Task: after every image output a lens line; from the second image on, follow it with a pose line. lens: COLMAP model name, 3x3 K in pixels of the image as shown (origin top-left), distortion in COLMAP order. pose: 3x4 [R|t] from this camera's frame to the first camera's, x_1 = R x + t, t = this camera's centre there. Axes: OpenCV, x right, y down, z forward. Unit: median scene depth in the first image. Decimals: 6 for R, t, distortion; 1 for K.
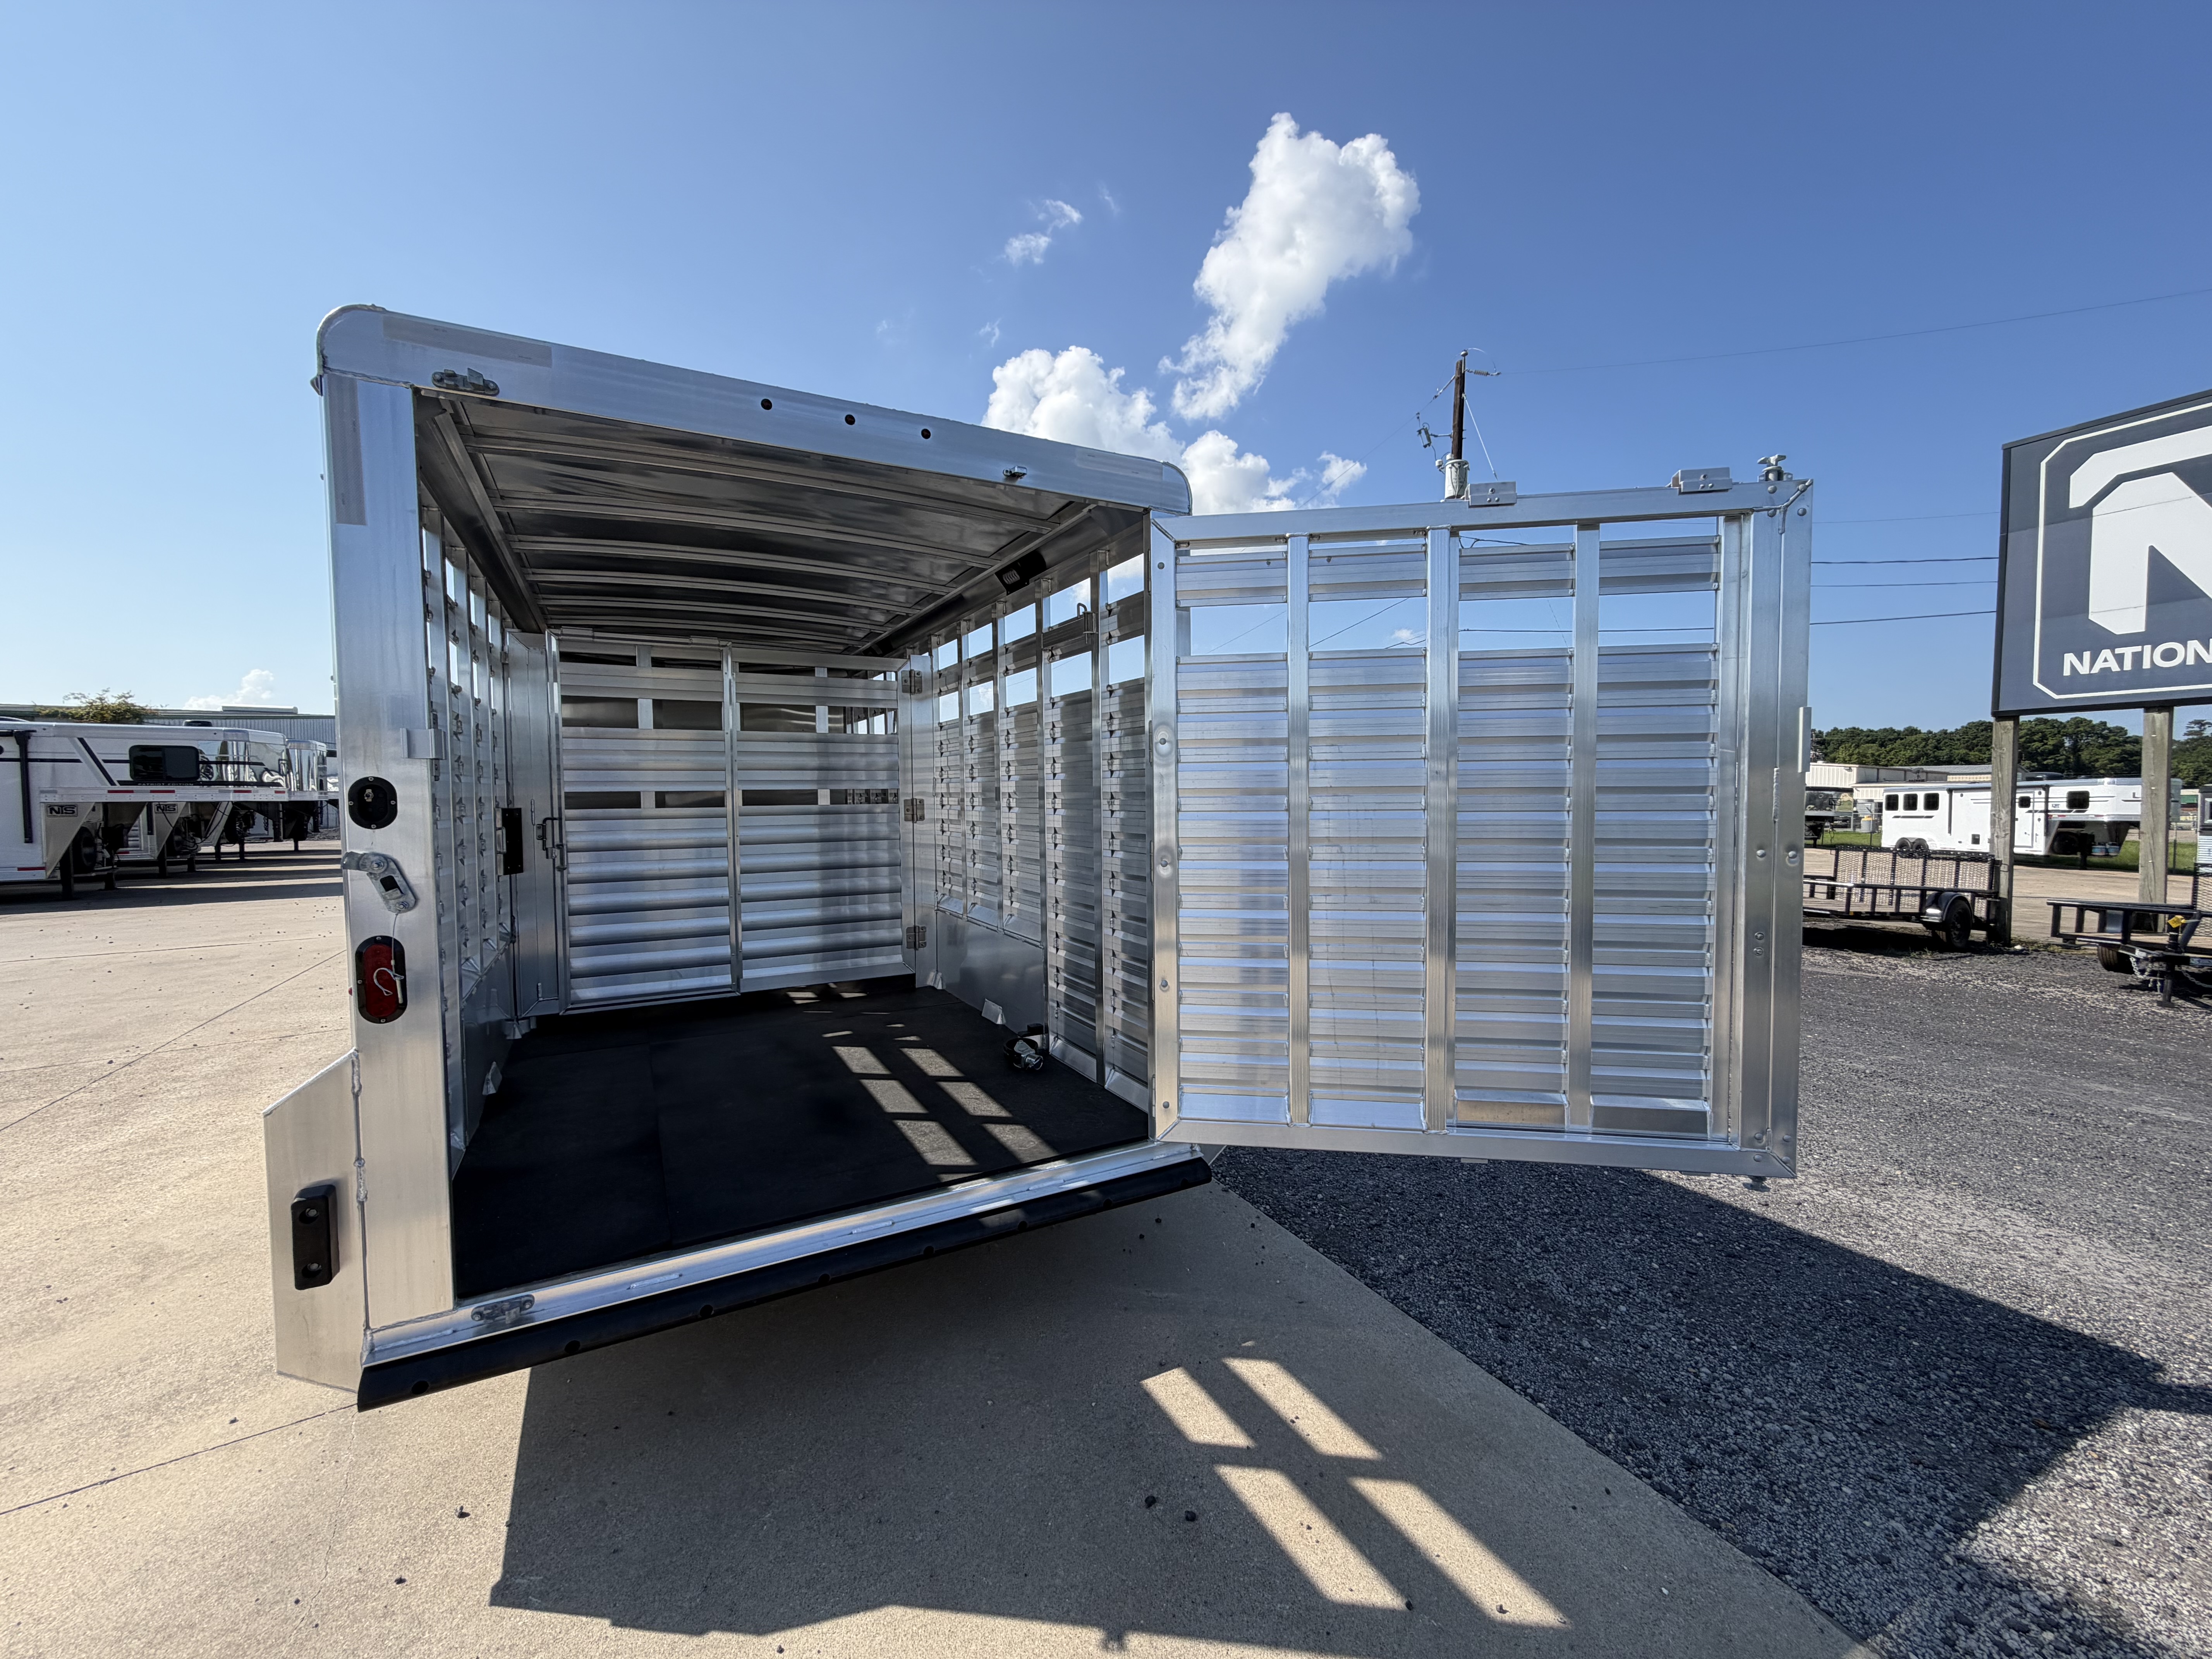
lens RADIAL K [[882.9, 0, 1100.7], [0, 882.9, 811.5], [0, 0, 1]] dist [0.001007, 0.000006]
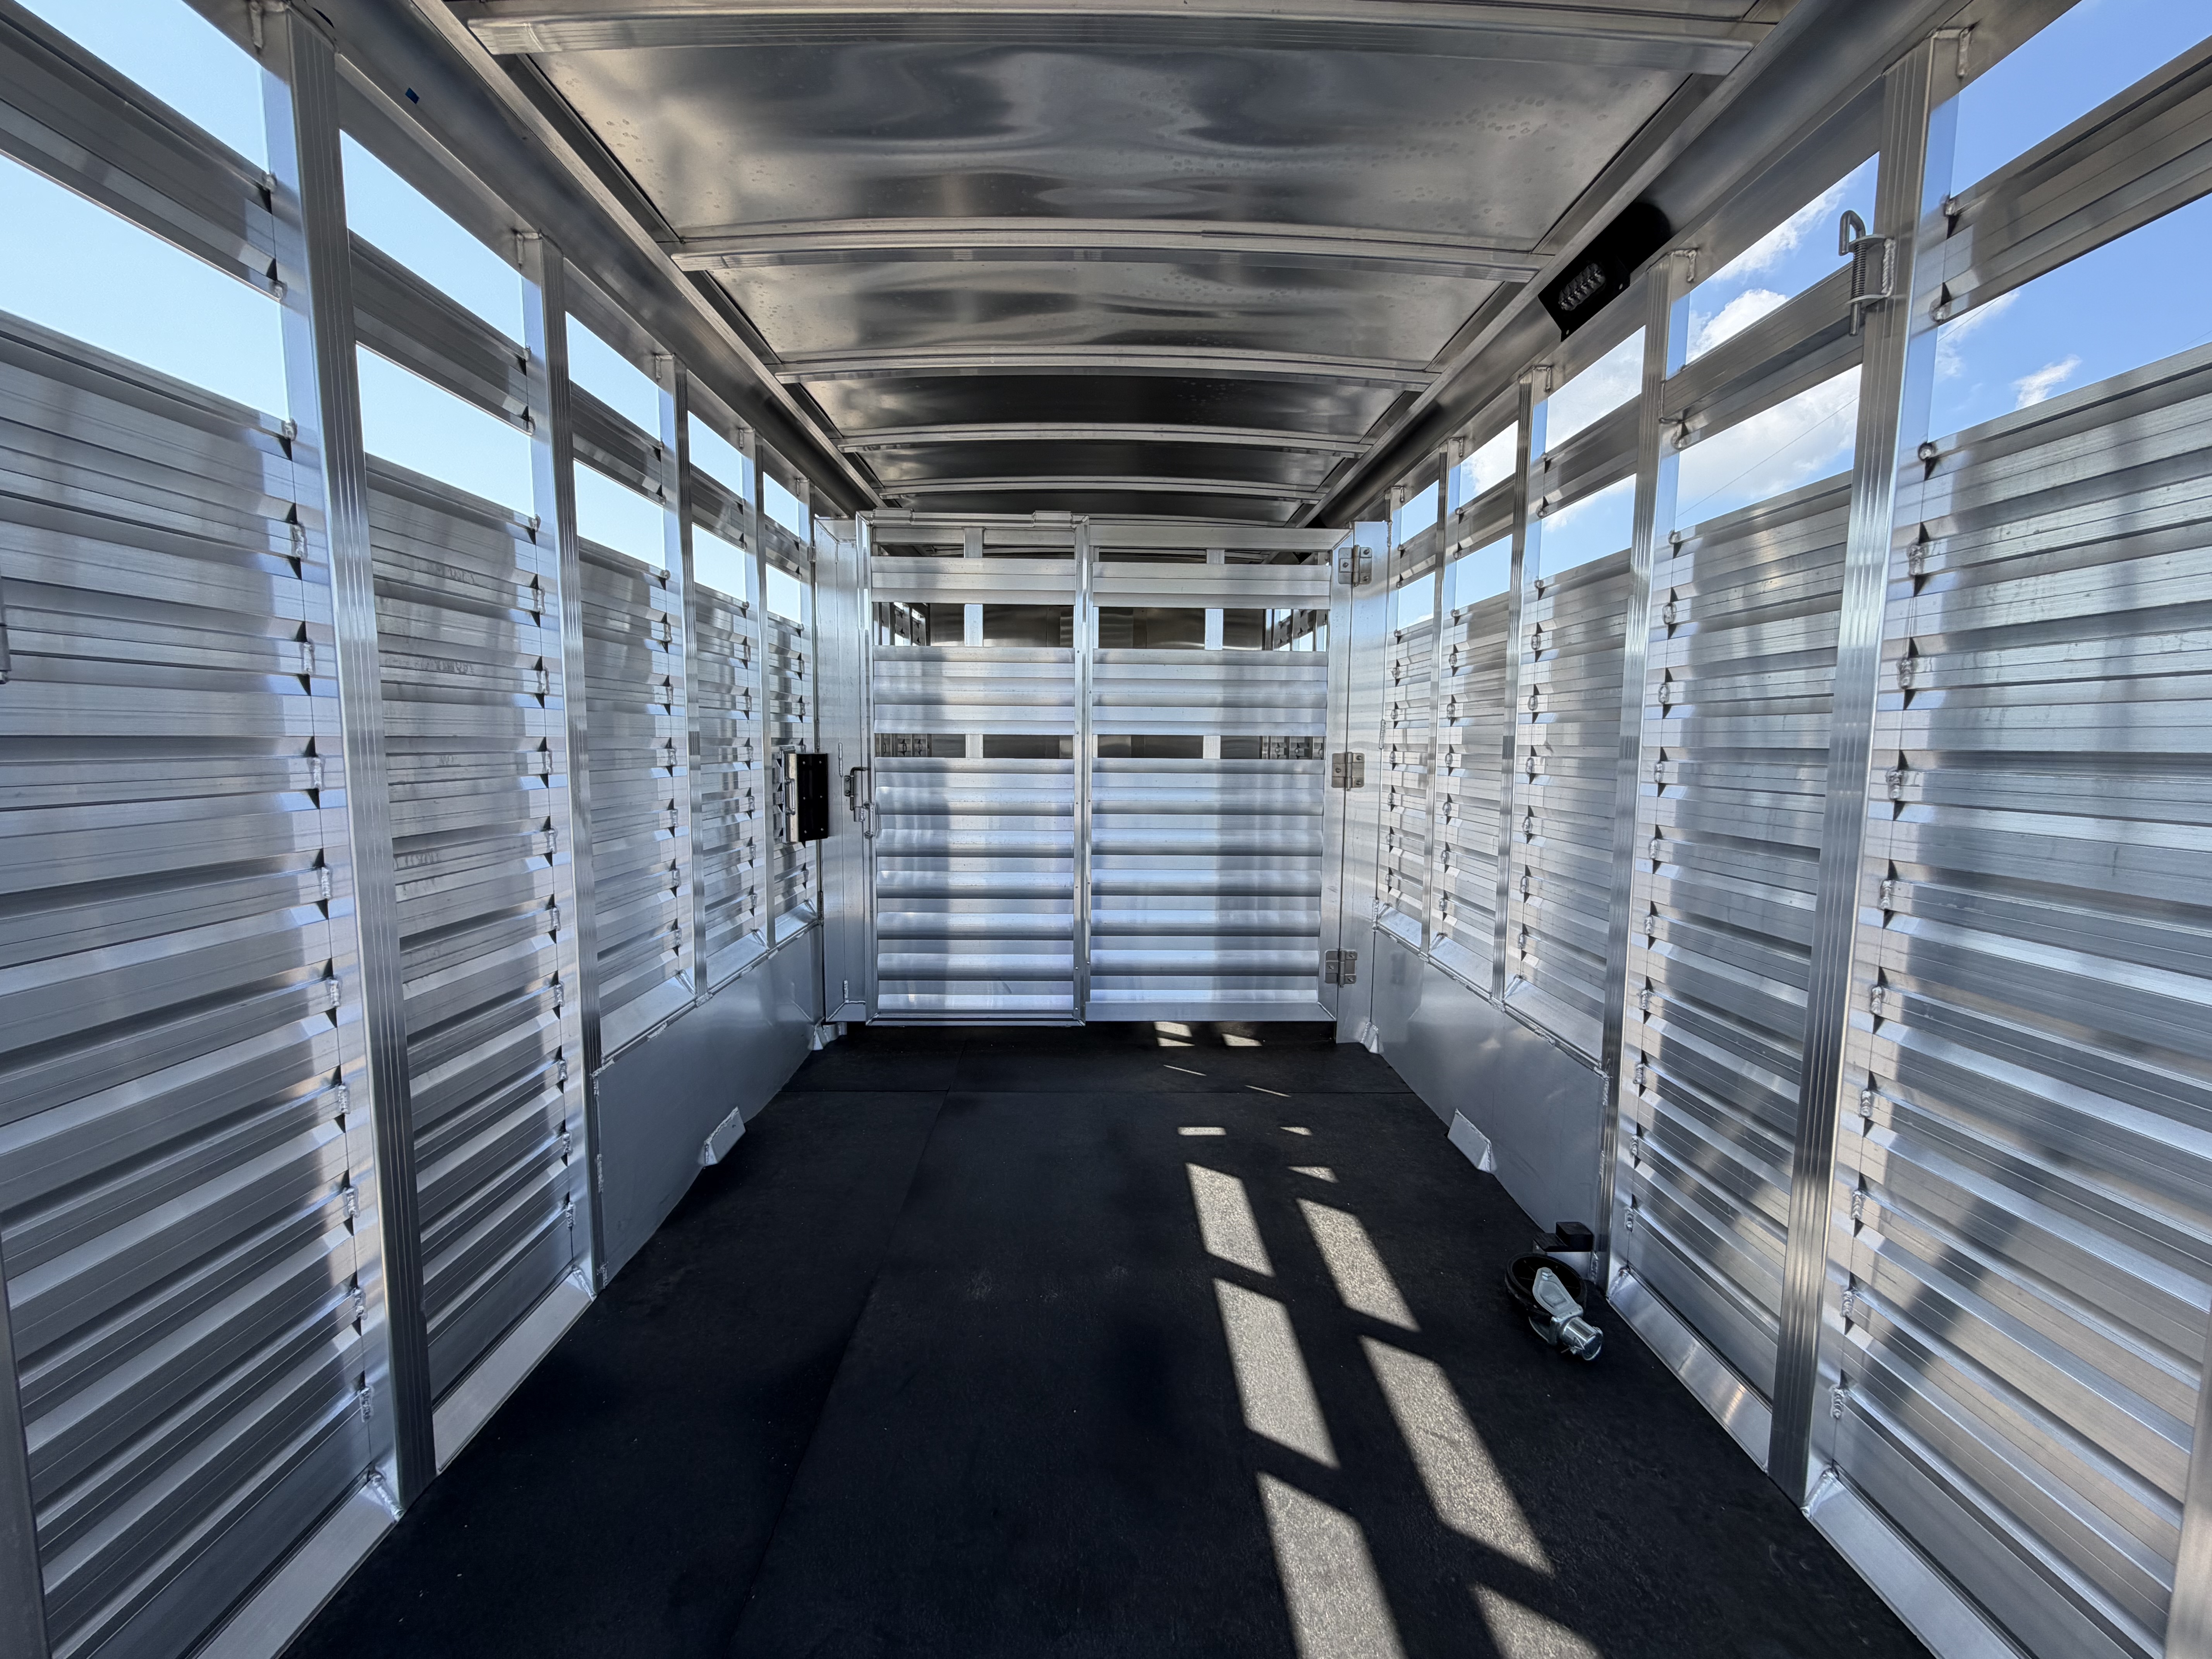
lens RADIAL K [[882.9, 0, 1107.6], [0, 882.9, 837.2], [0, 0, 1]] dist [0.001007, 0.000006]
pose [[0.887796, 0.066679, -0.455381, -0.079878], [-0.028141, 0.995463, 0.090898, -0.007603], [0.459375, -0.067884, 0.885645, 0.390744]]
